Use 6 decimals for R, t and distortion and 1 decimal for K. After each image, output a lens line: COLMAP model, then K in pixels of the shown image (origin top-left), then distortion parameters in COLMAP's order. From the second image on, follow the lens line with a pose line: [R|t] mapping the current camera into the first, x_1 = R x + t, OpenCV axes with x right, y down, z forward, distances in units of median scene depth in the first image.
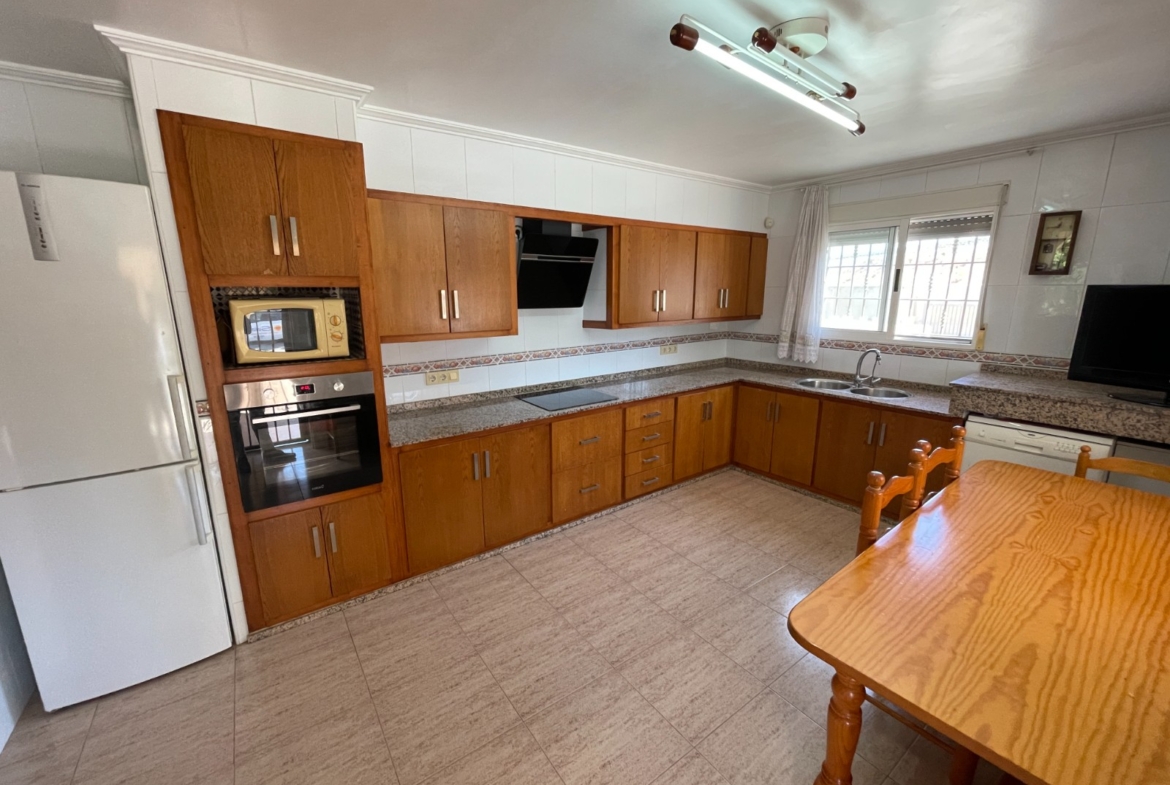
lens RADIAL K [[473.9, 0, 578.6], [0, 473.9, 388.5], [0, 0, 1]] dist [0.002899, 0.000430]
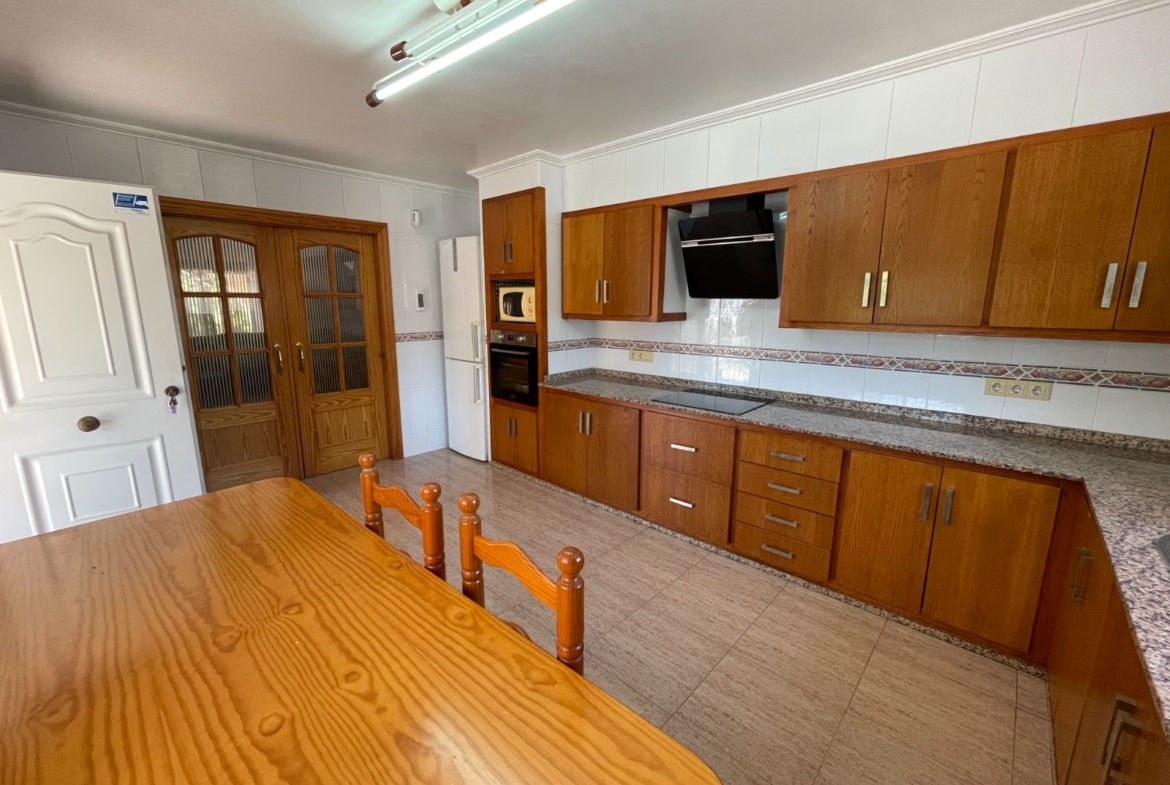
lens RADIAL K [[473.9, 0, 584.6], [0, 473.9, 392.8], [0, 0, 1]] dist [0.002899, 0.000430]
pose [[0.193651, 0.205187, -0.959374, 0.775024], [-0.191931, 0.966912, 0.168057, -0.098946], [0.962113, 0.151589, 0.226625, 0.577241]]
